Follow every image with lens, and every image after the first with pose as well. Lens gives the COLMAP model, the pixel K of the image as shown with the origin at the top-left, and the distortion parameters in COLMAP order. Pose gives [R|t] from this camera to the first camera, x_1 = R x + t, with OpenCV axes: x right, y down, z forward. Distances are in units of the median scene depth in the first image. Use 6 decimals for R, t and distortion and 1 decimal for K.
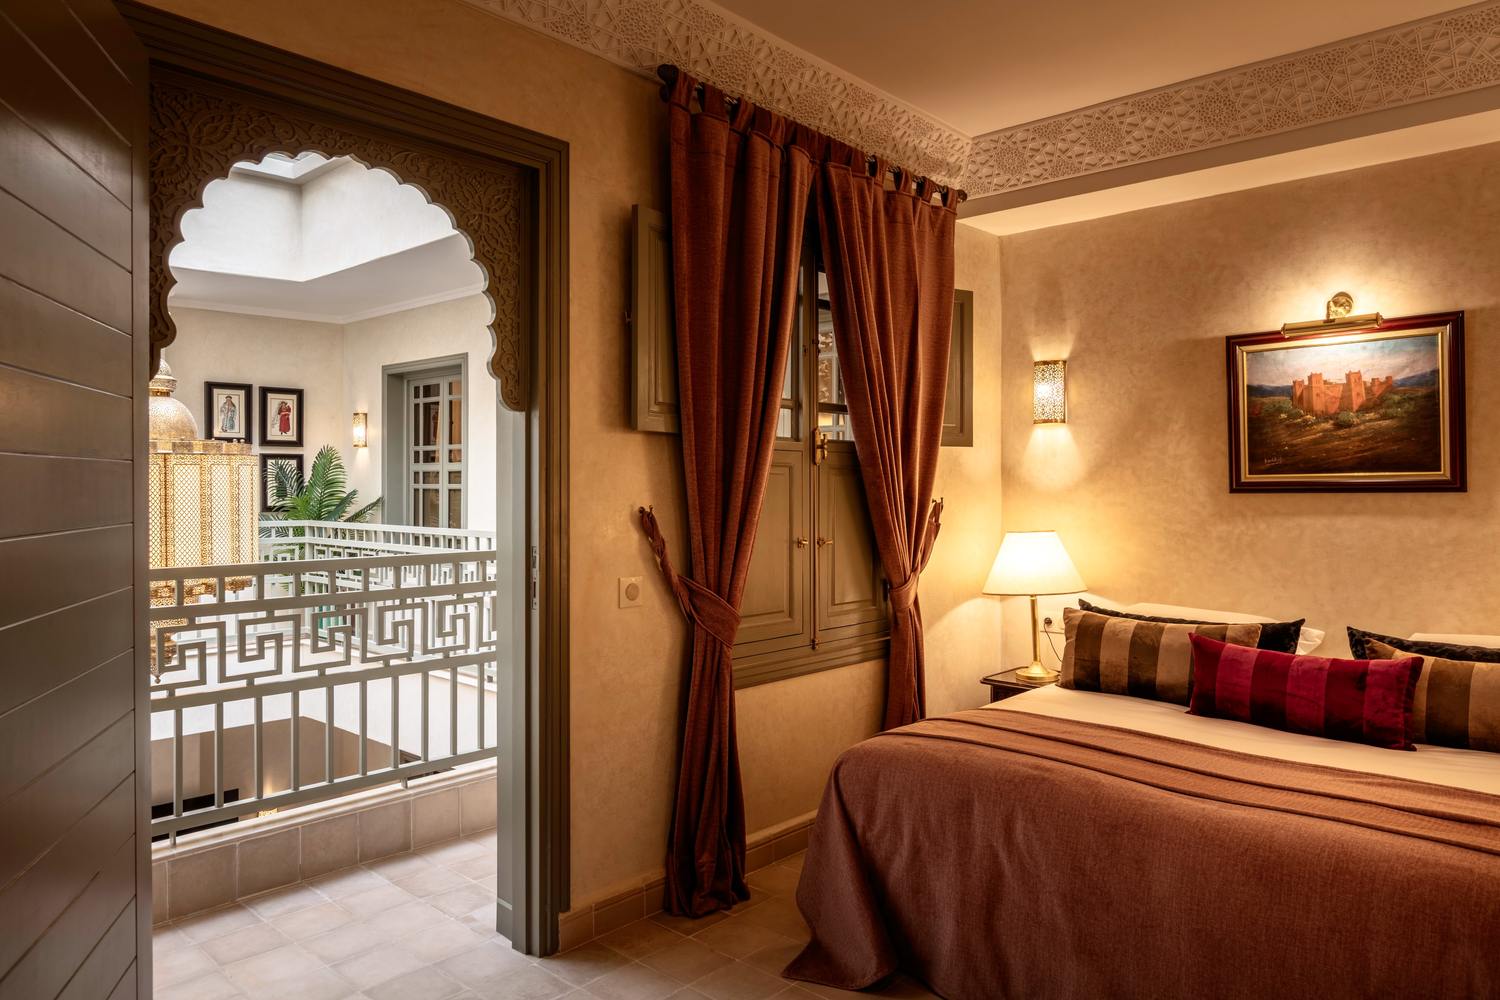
lens RADIAL K [[993.6, 0, 738.0], [0, 993.6, 494.4], [0, 0, 1]] dist [-0.002321, -0.003722]
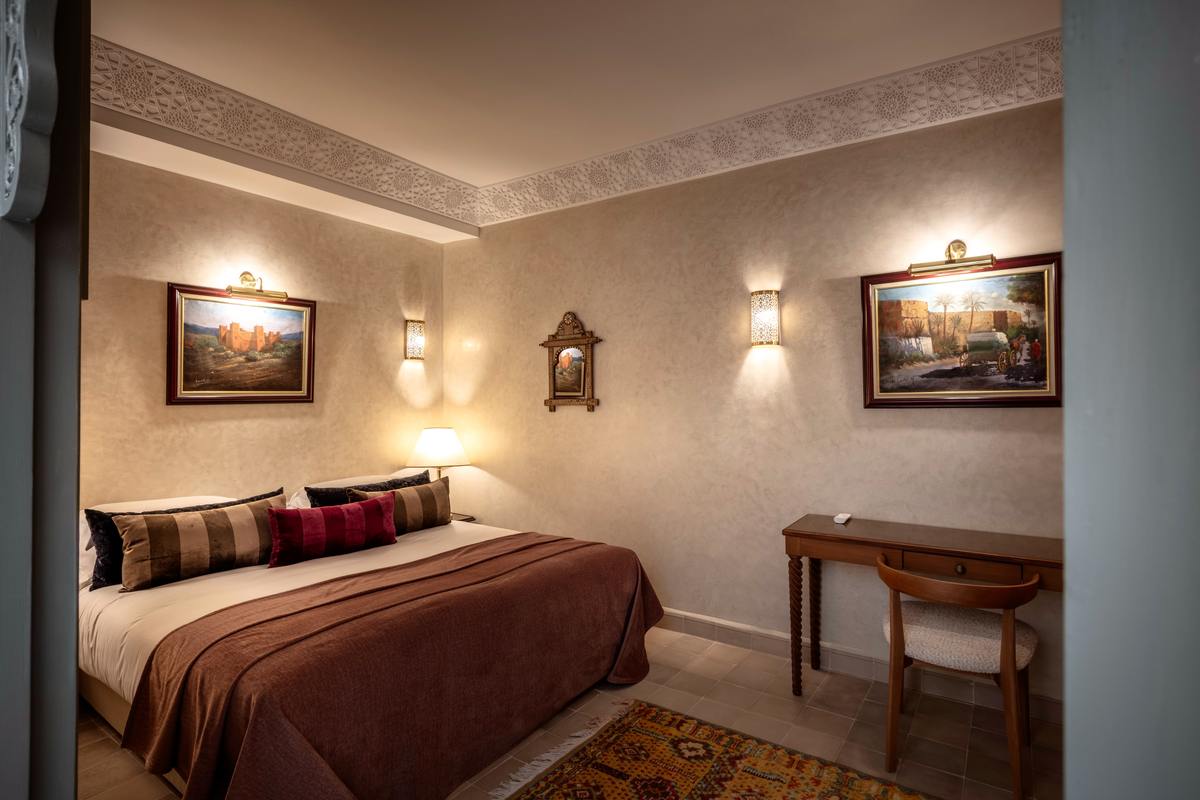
lens RADIAL K [[591.0, 0, 621.2], [0, 591.0, 397.9], [0, 0, 1]] dist [-0.005748, -0.001375]
pose [[-0.165868, 0.000570, 0.986148, -0.377007], [0.007700, 0.999970, 0.000717, -0.007332], [-0.986118, 0.007712, -0.165867, 0.594796]]
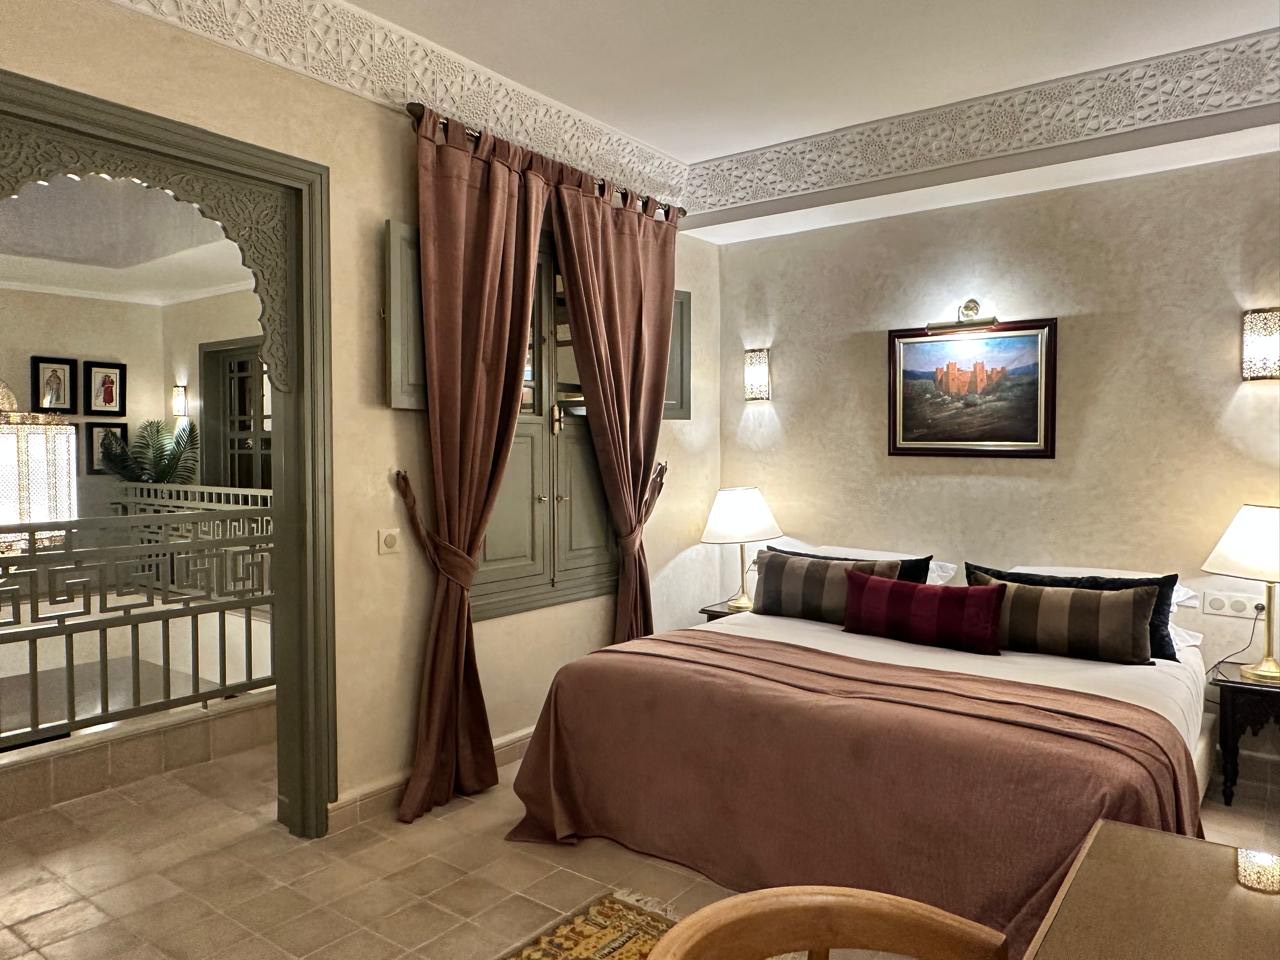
lens RADIAL K [[877.7, 0, 640.0], [0, 877.7, 480.0], [0, 0, 1]] dist [-0.007748, -0.001933]
pose [[0.994725, -0.004484, 0.102482, 0.072220], [0.001748, 0.999640, 0.026768, -0.003427], [-0.102565, -0.026448, 0.994375, -0.076853]]
